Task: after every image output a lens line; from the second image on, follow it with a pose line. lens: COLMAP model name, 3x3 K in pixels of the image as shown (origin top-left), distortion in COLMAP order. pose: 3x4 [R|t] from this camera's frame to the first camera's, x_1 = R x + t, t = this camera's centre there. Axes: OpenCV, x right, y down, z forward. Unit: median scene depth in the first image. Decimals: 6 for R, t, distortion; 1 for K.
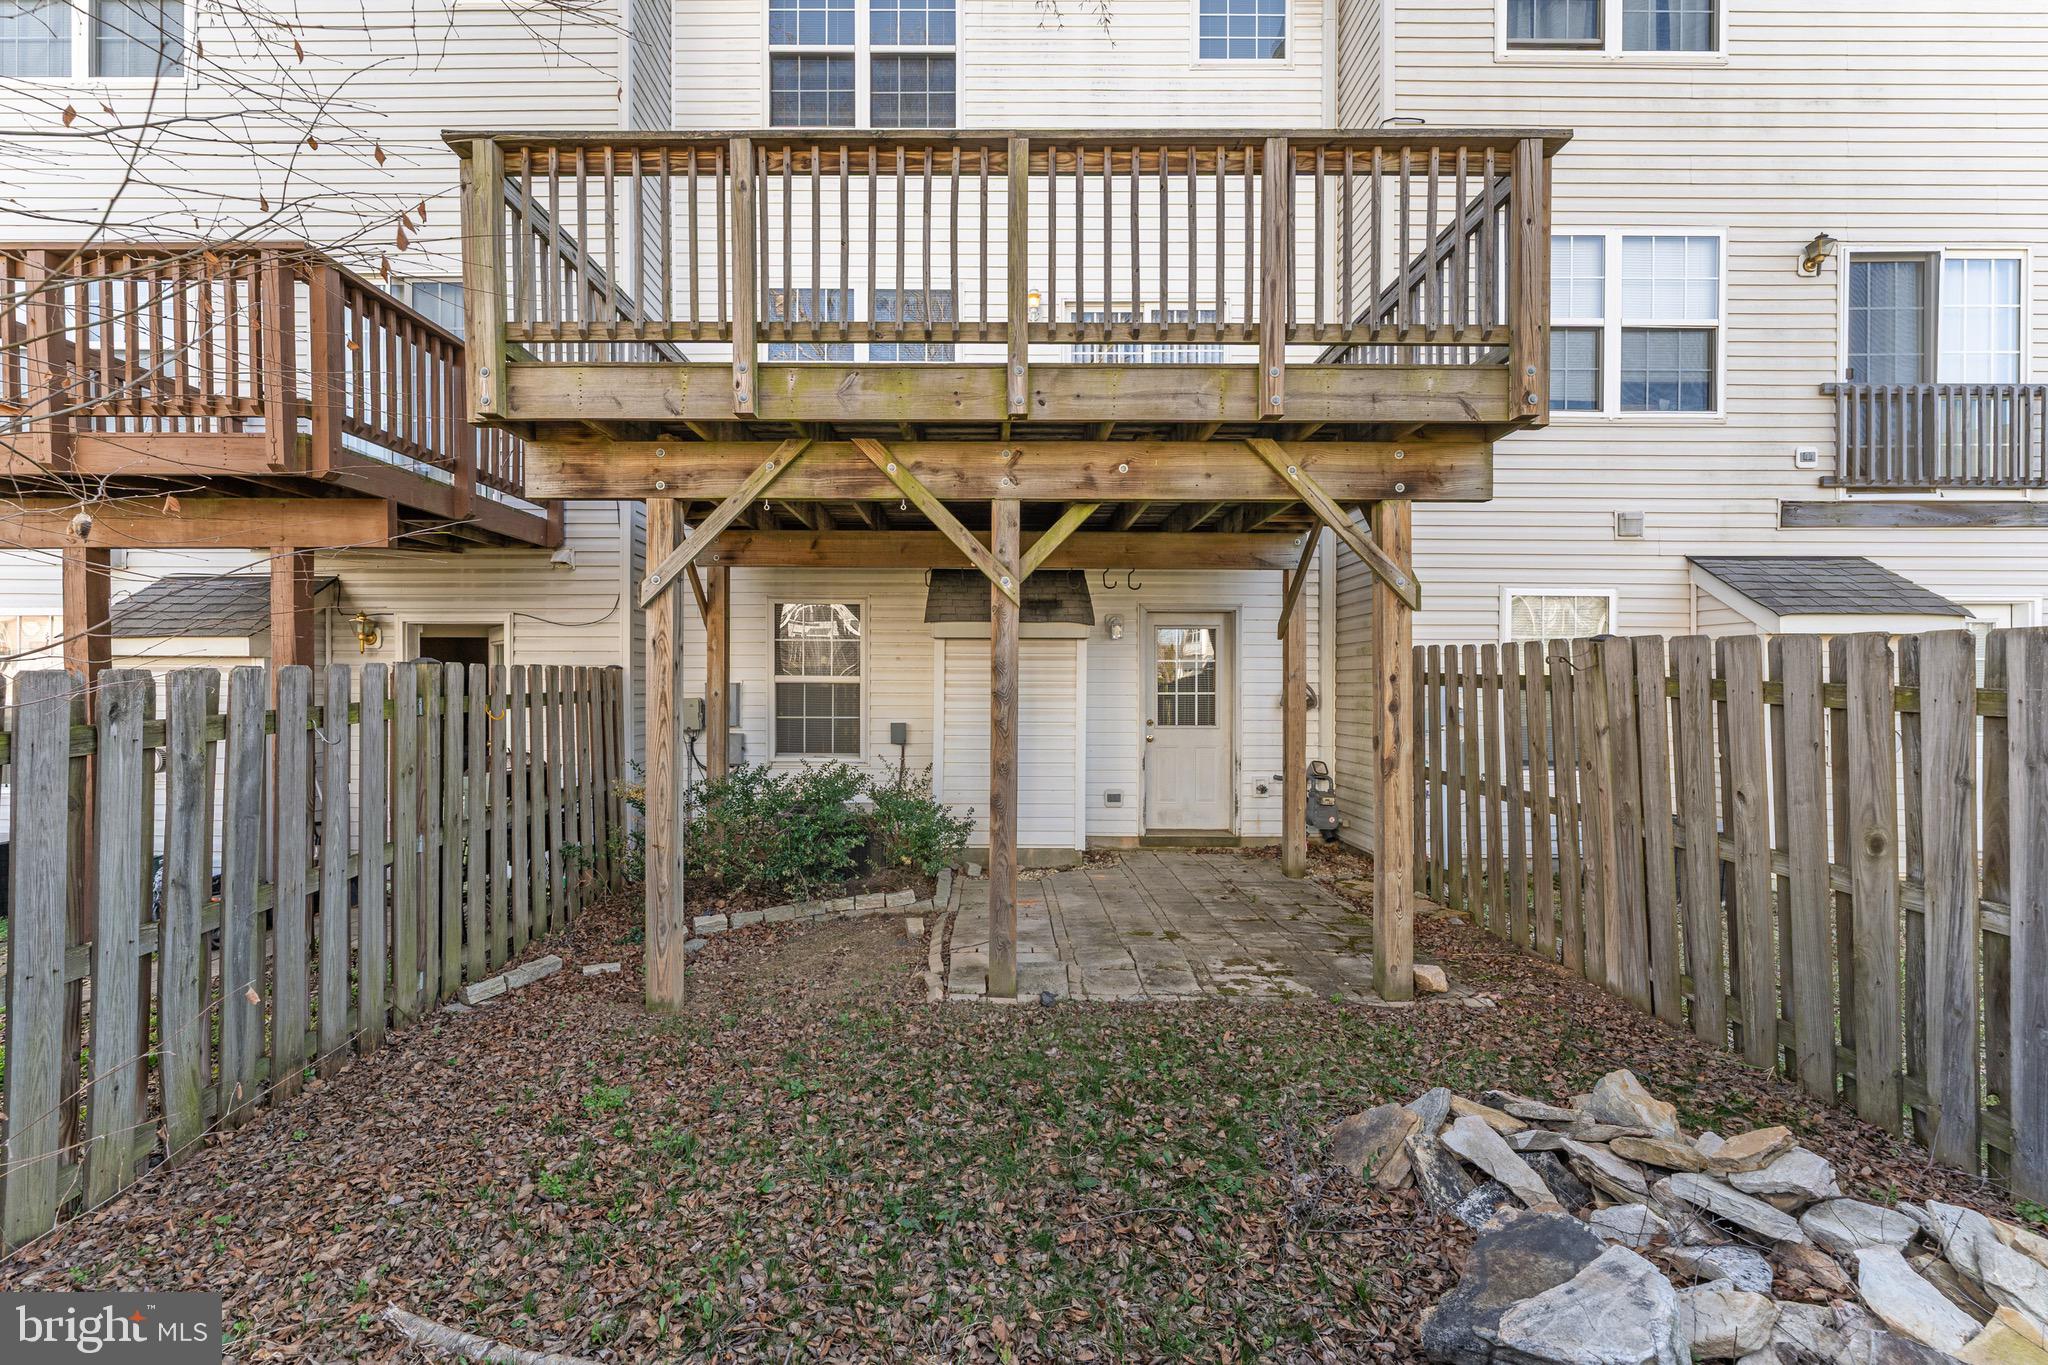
lens RADIAL K [[822.6, 0, 1009.7], [0, 822.6, 677.1], [0, 0, 1]] dist [-0.000376, 0.000074]
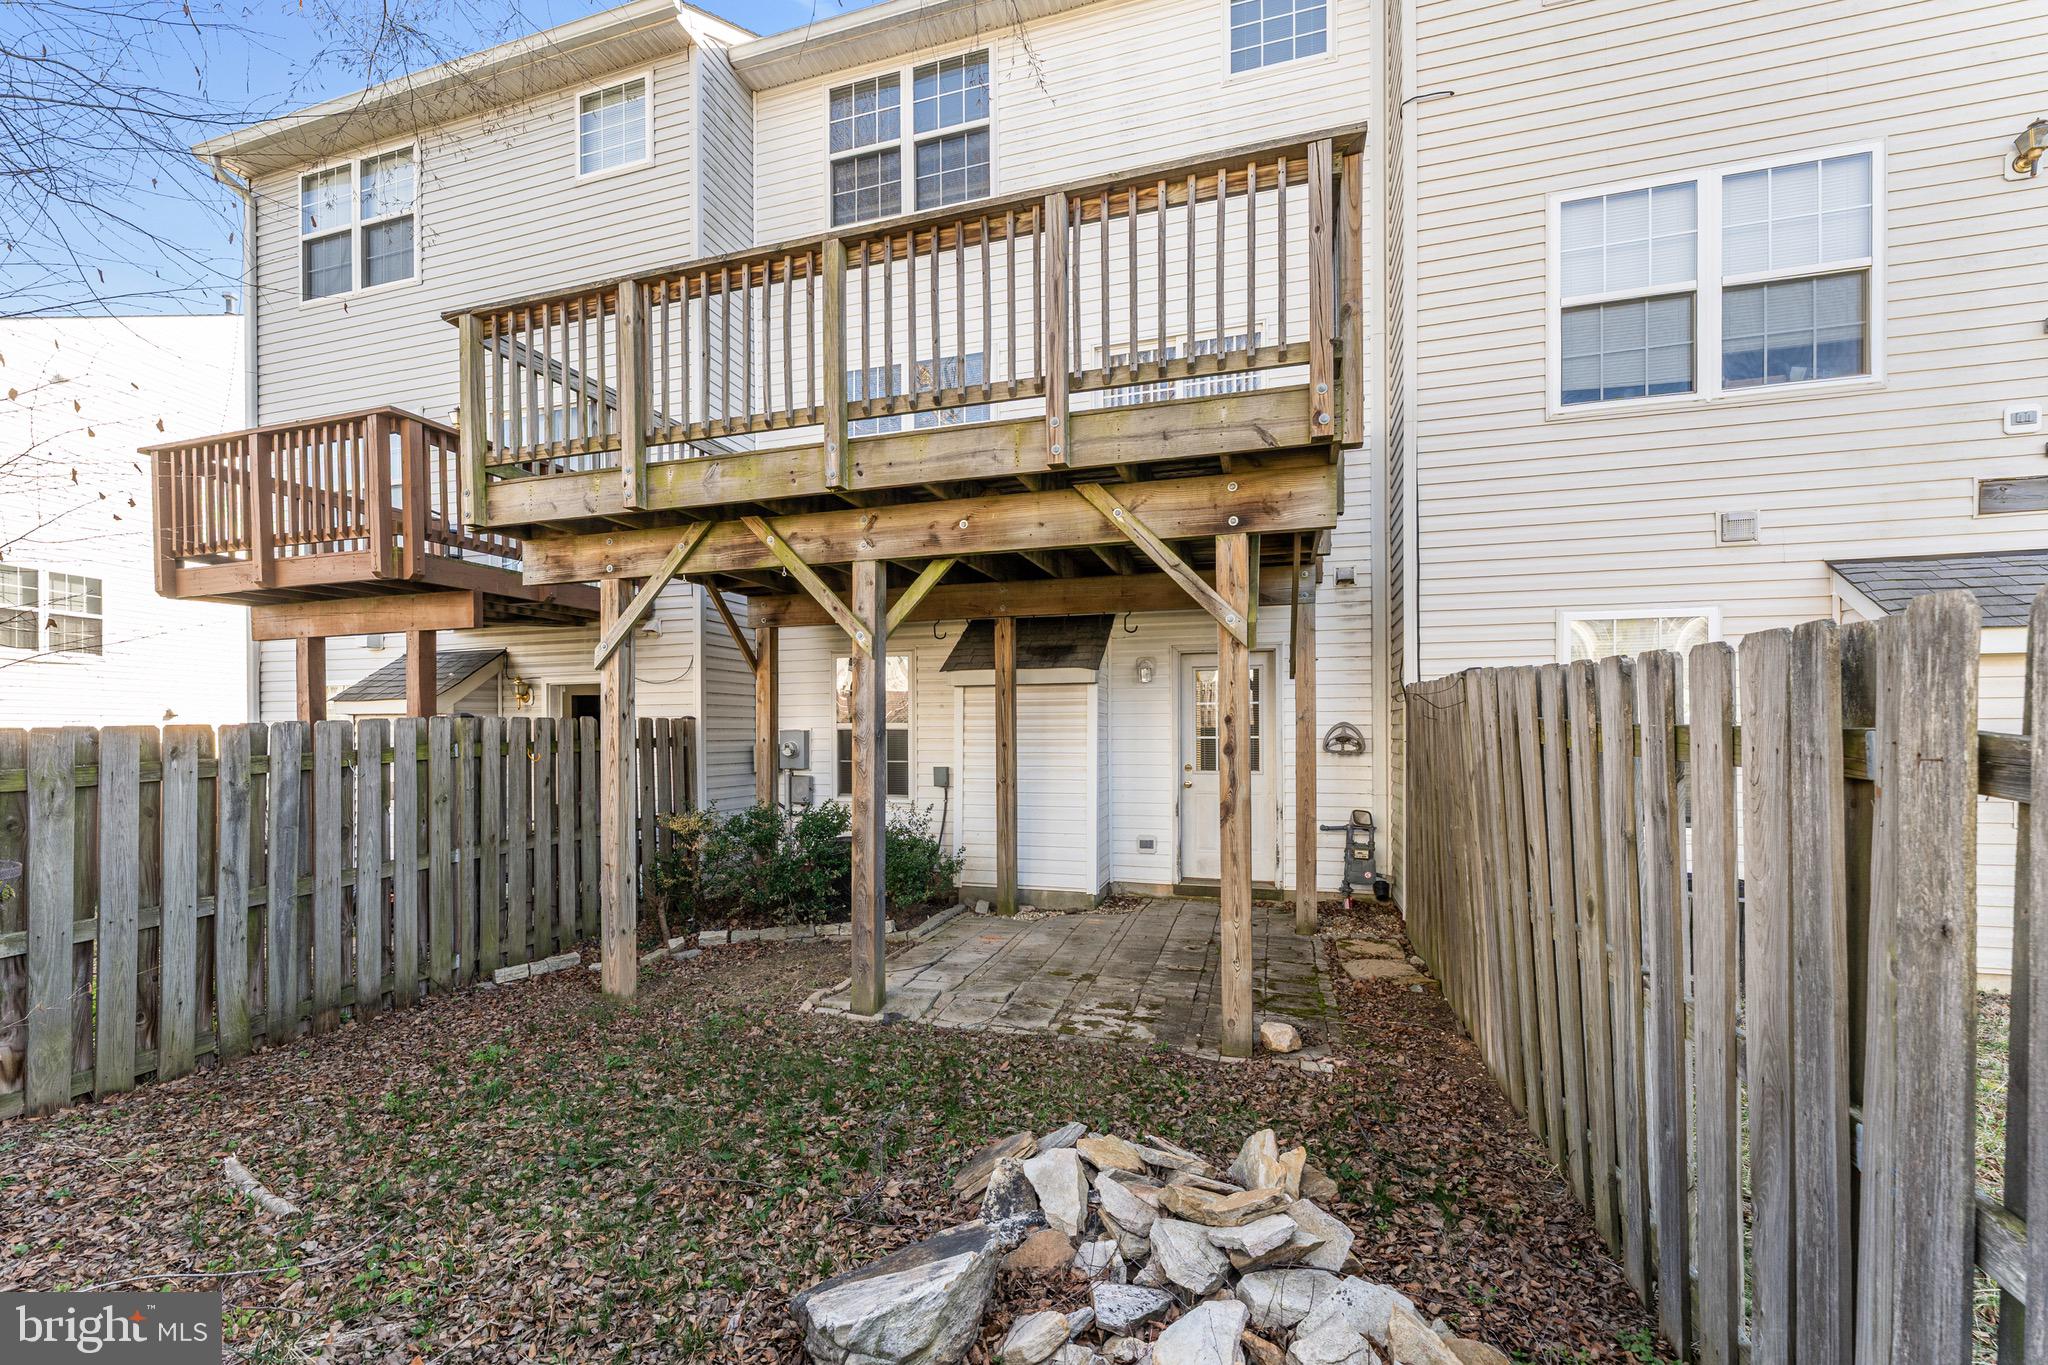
lens RADIAL K [[842.6, 0, 1023.5], [0, 842.6, 719.4], [0, 0, 1]] dist [0.000952, -0.000138]
pose [[0.955296, -0.012159, -0.295403, 0.404129], [0.010707, 0.999921, -0.006532, 0.003811], [0.295459, 0.003077, 0.955351, -0.008538]]
